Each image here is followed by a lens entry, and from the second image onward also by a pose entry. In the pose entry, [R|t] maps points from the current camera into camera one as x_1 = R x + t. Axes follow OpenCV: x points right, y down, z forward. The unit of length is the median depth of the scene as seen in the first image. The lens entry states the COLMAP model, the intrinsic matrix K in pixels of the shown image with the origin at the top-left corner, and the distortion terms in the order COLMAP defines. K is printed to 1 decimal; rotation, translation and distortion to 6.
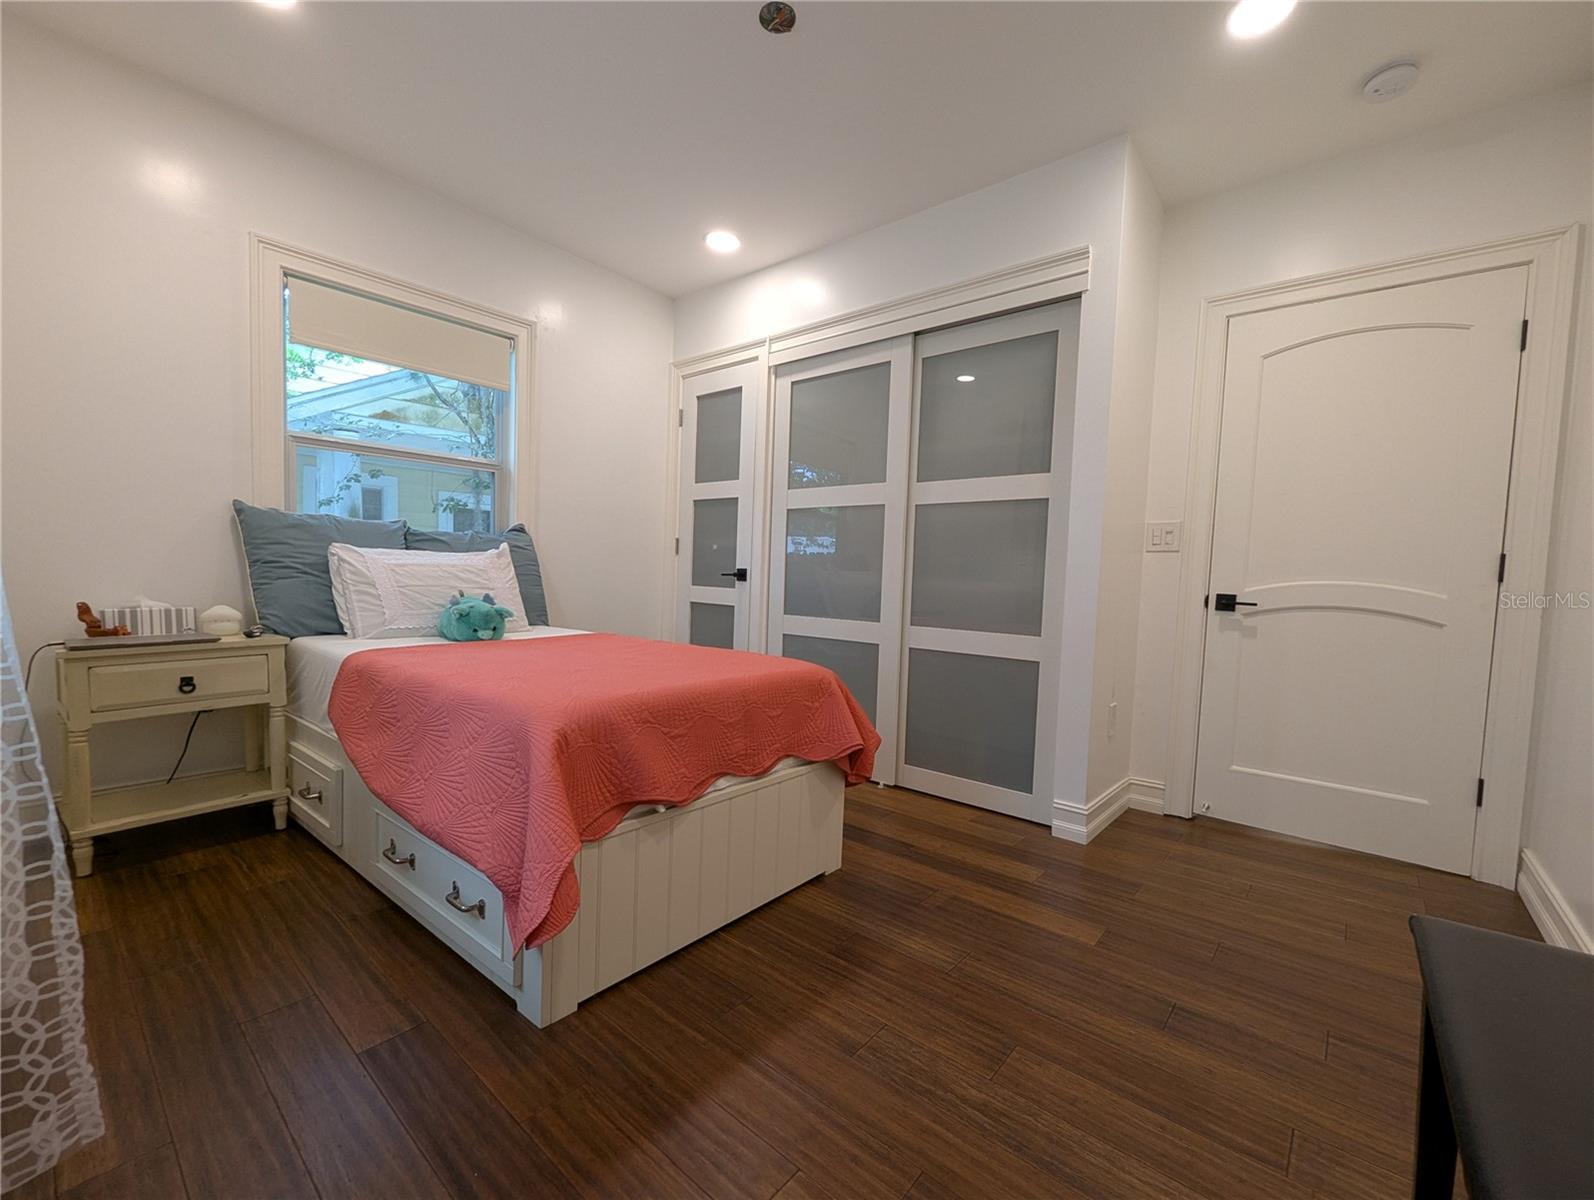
lens RADIAL K [[658.9, 0, 811.9], [0, 658.9, 610.7], [0, 0, 1]] dist [-0.000411, 0.000357]
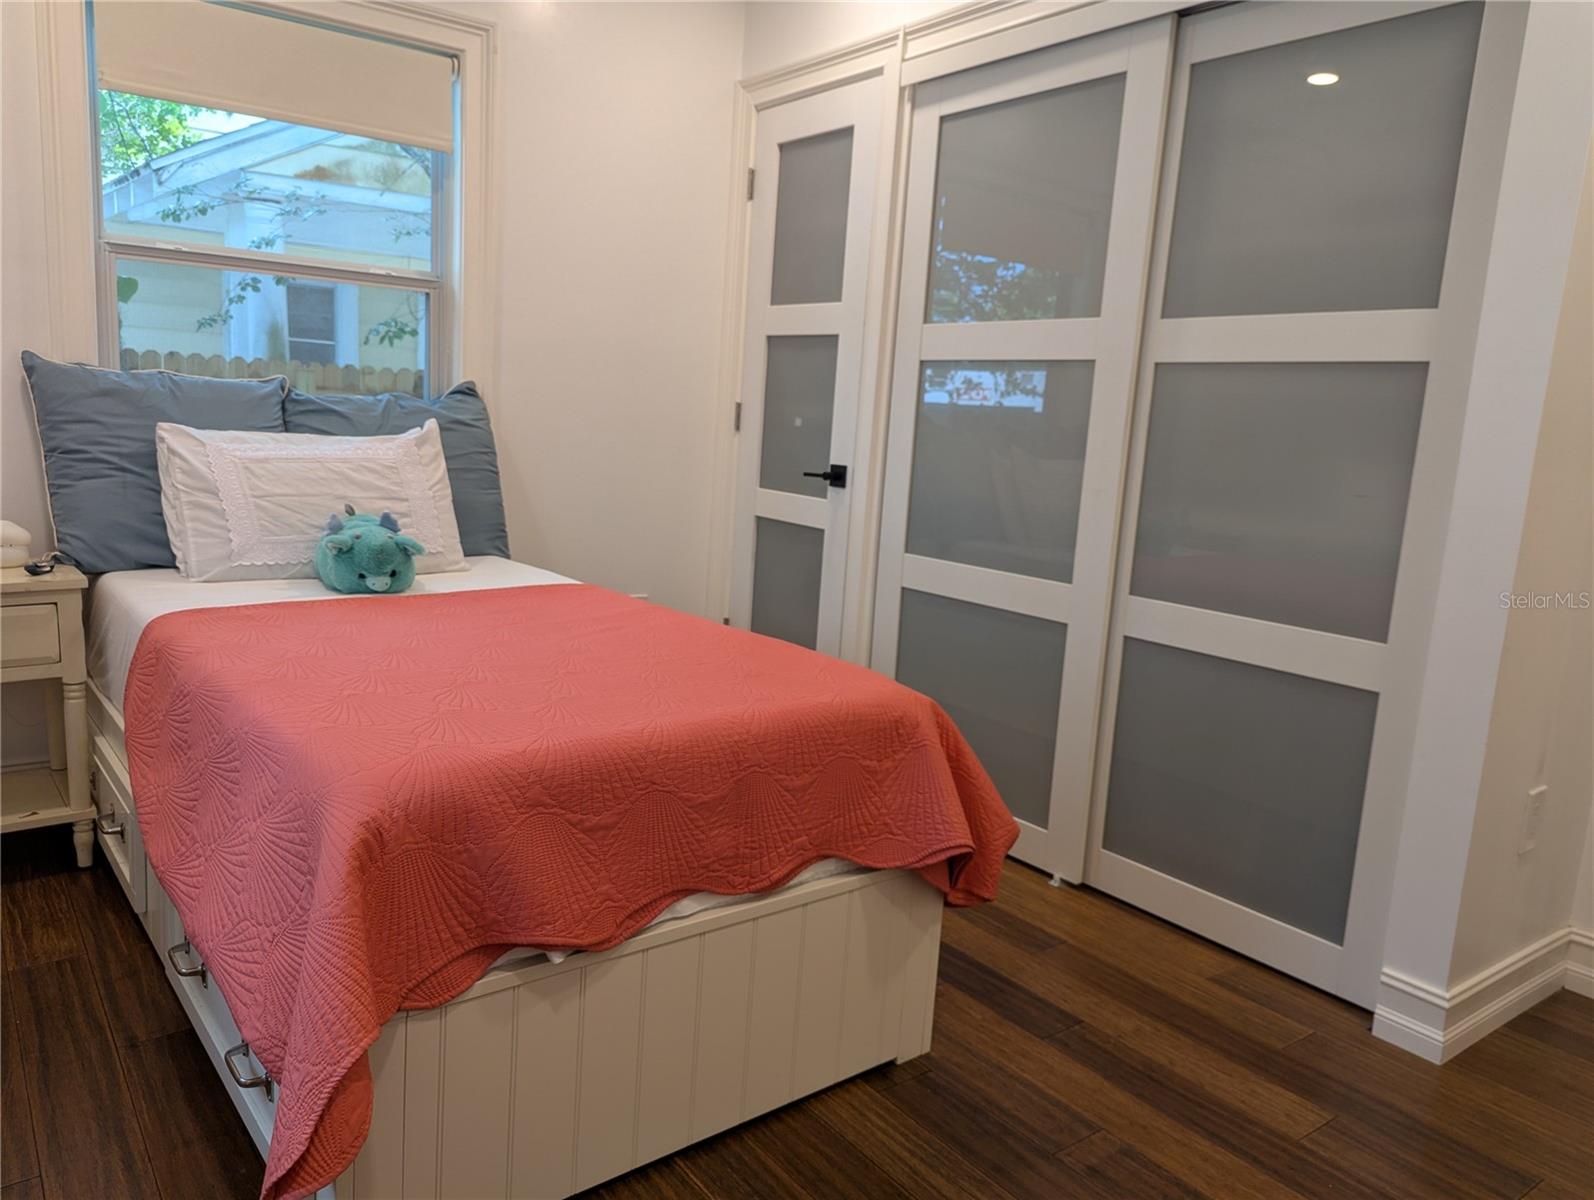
lens RADIAL K [[1128.3, 0, 785.2], [0, 1128.3, 589.8], [0, 0, 1]] dist [0.041135, -0.030252]
pose [[0.973808, 0.057345, -0.220022, 0.092647], [-0.036890, 0.994700, 0.095977, -0.067057], [0.224360, -0.085347, 0.970762, 0.066547]]
